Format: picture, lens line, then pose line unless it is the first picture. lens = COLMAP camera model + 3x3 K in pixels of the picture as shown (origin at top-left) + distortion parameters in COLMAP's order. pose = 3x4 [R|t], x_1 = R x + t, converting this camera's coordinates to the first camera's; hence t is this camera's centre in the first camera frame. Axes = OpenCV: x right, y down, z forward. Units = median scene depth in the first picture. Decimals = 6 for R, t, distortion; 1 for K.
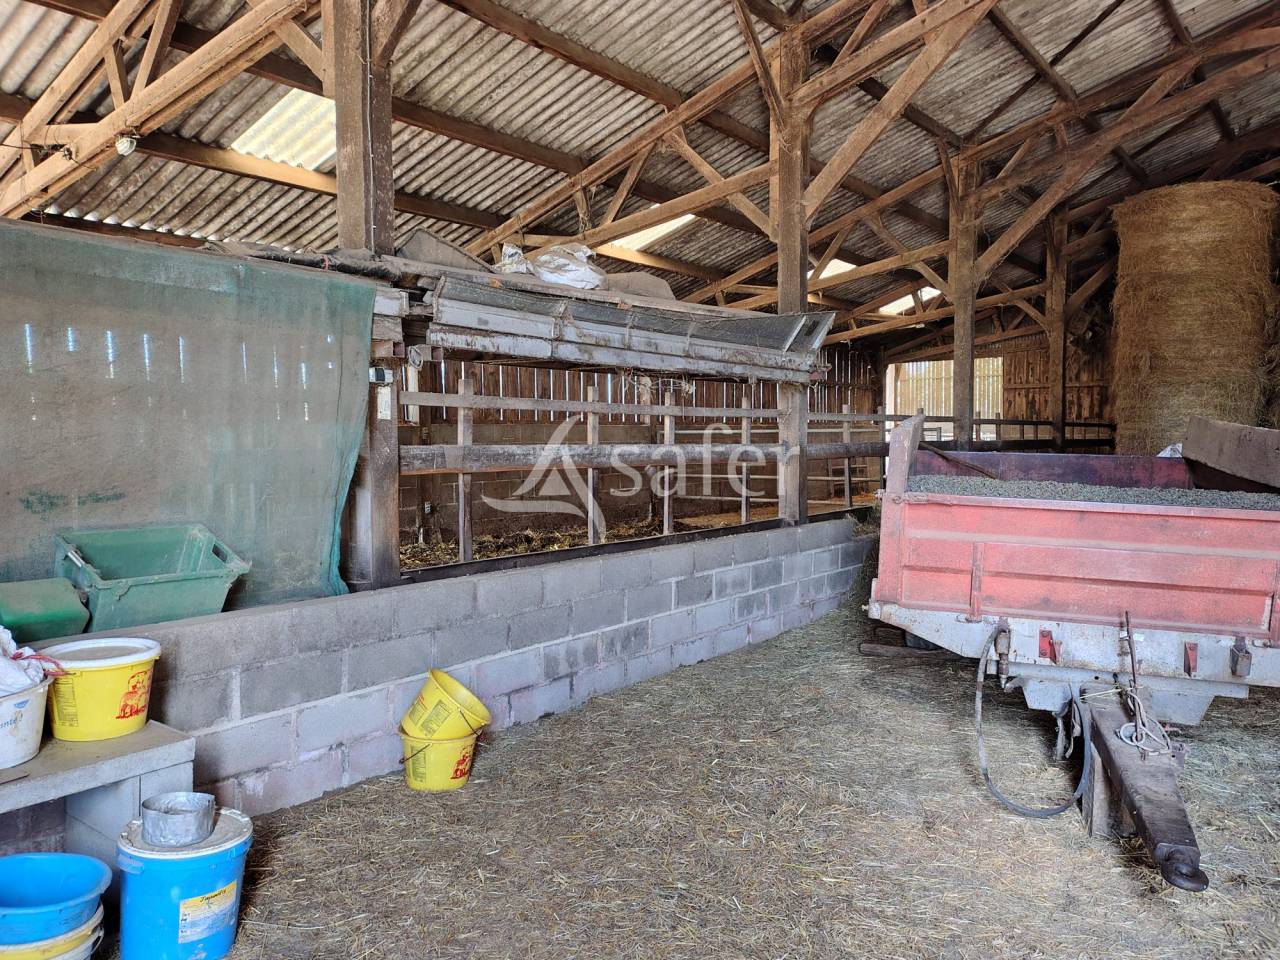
lens RADIAL K [[941.0, 0, 636.1], [0, 941.0, 485.7], [0, 0, 1]] dist [-0.002160, -0.022076]
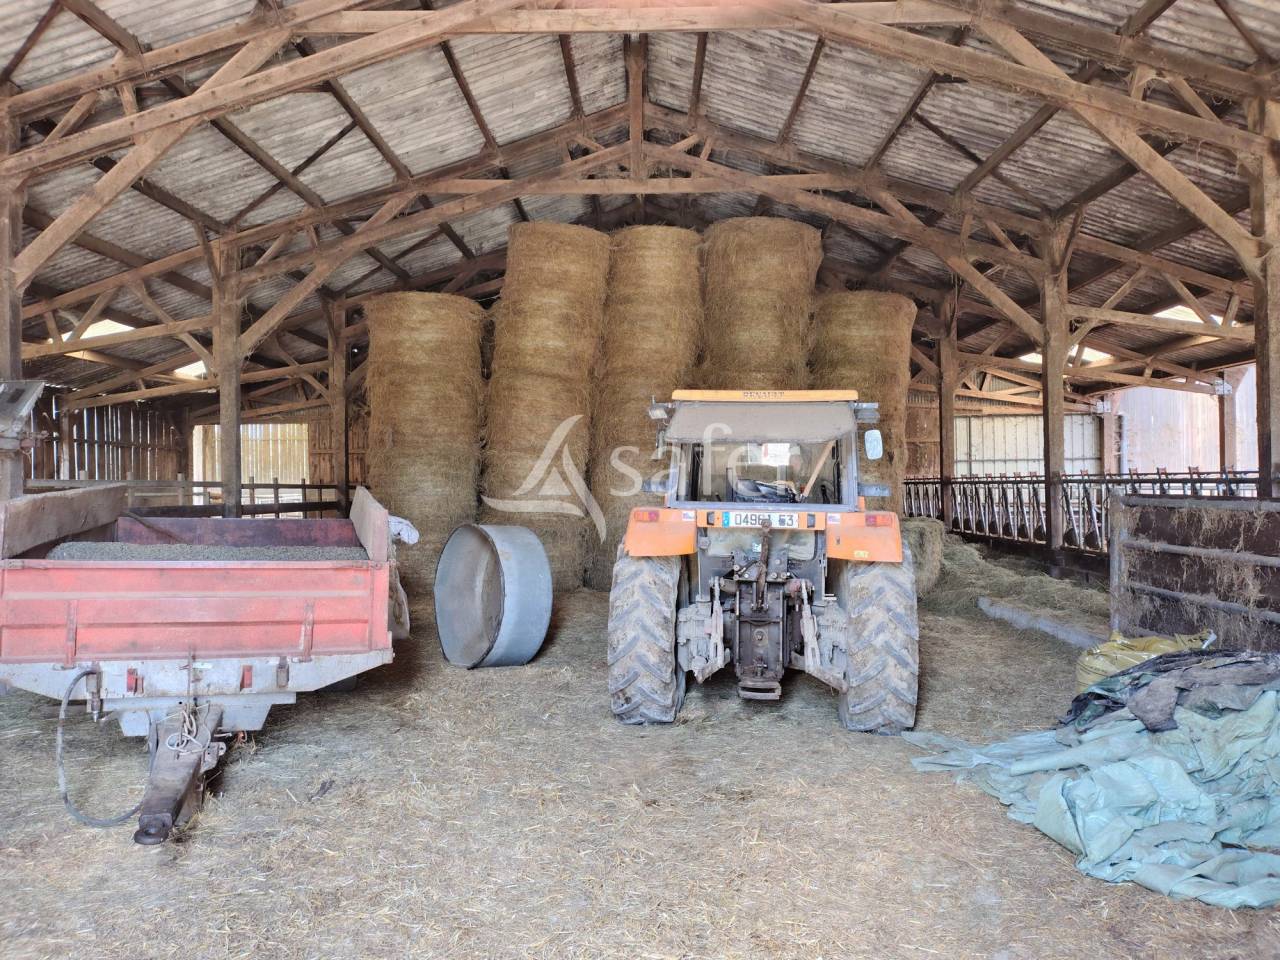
lens RADIAL K [[952.7, 0, 640.0], [0, 952.7, 480.0], [0, 0, 1]] dist [0.007812, -0.027233]
pose [[0.798661, 0.004617, 0.601764, 0.082796], [0.036492, 0.997759, -0.056086, 0.001267], [-0.600674, 0.066753, 0.796702, -0.150440]]
